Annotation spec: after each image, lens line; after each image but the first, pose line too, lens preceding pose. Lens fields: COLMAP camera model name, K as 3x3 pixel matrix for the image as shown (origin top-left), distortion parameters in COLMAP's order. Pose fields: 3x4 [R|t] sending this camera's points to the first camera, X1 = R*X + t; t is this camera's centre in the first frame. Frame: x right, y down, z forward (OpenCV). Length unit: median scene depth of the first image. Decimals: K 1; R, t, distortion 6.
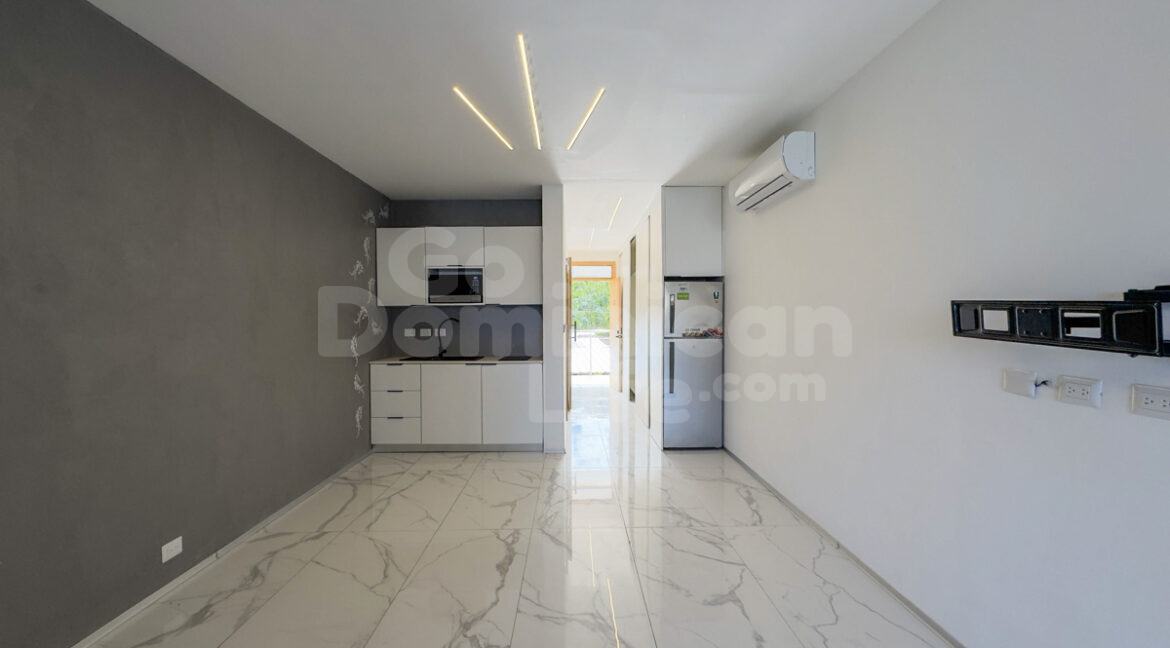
lens RADIAL K [[474.6, 0, 579.2], [0, 474.6, 328.6], [0, 0, 1]] dist [-0.016995, 0.000636]
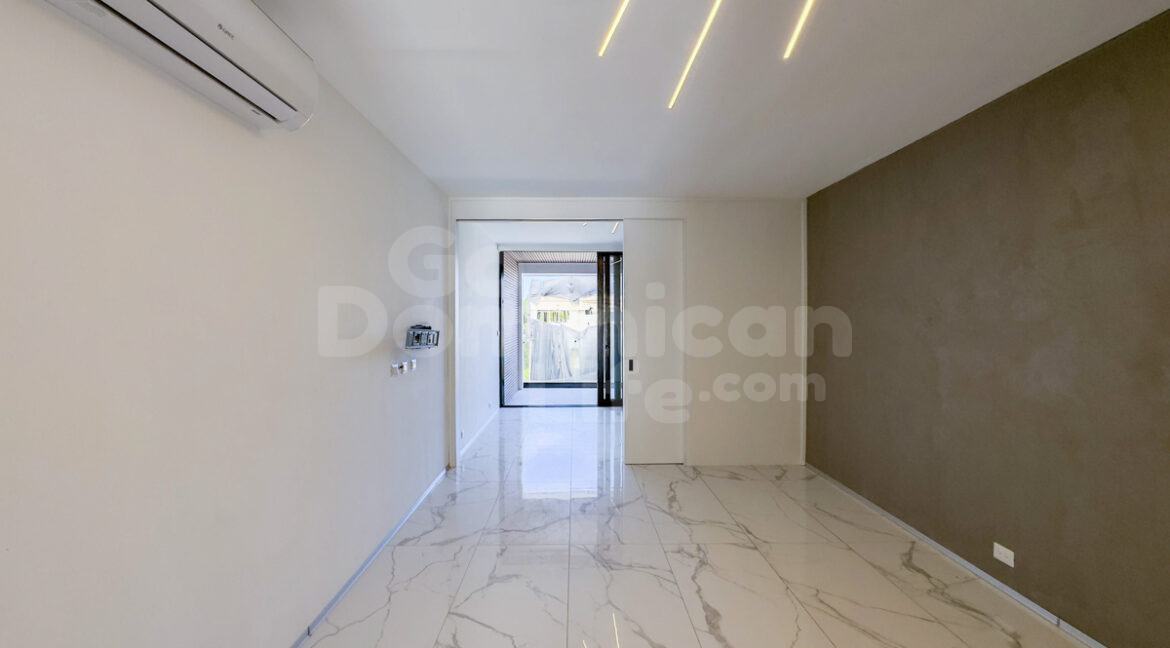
lens RADIAL K [[389.2, 0, 571.7], [0, 389.2, 318.8], [0, 0, 1]] dist [0.000498, 0.000066]
pose [[-0.999081, 0.006646, 0.042348, 0.076991], [0.007266, 0.999868, 0.014518, -0.085267], [-0.042246, 0.014813, -0.998997, 1.779483]]
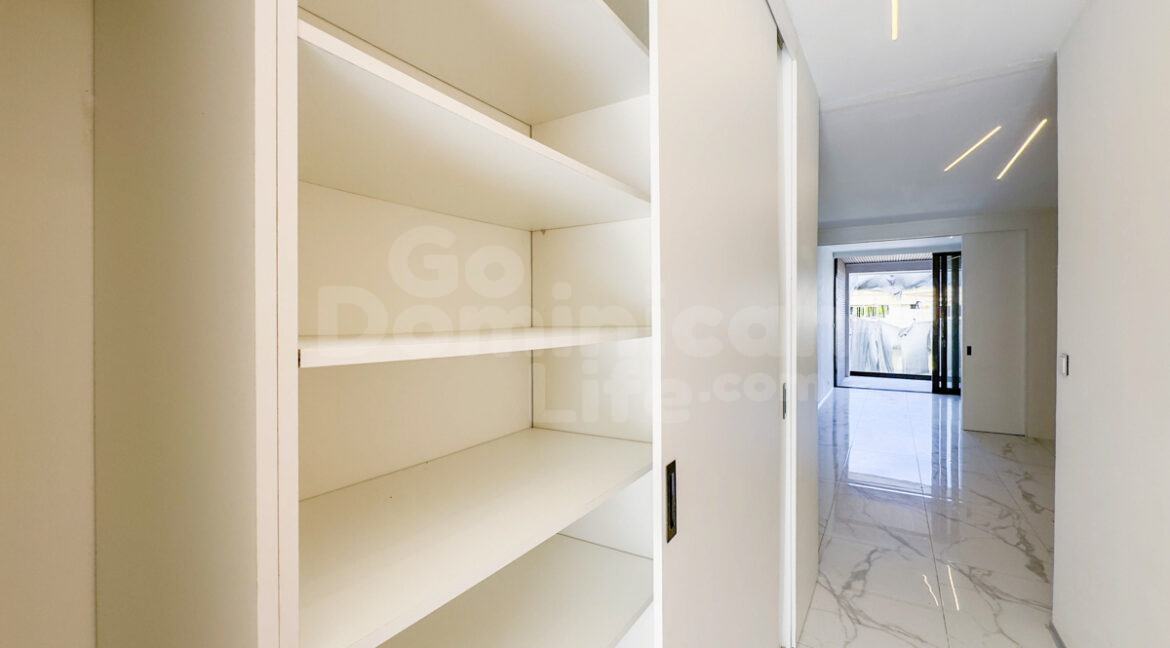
lens RADIAL K [[474.6, 0, 575.2], [0, 474.6, 323.2], [0, 0, 1]] dist [-0.016995, 0.000636]
pose [[-0.822015, 0.005405, 0.569440, 0.171329], [0.021664, 0.999528, 0.021786, -0.098657], [-0.569054, 0.030245, -0.821744, 3.017420]]
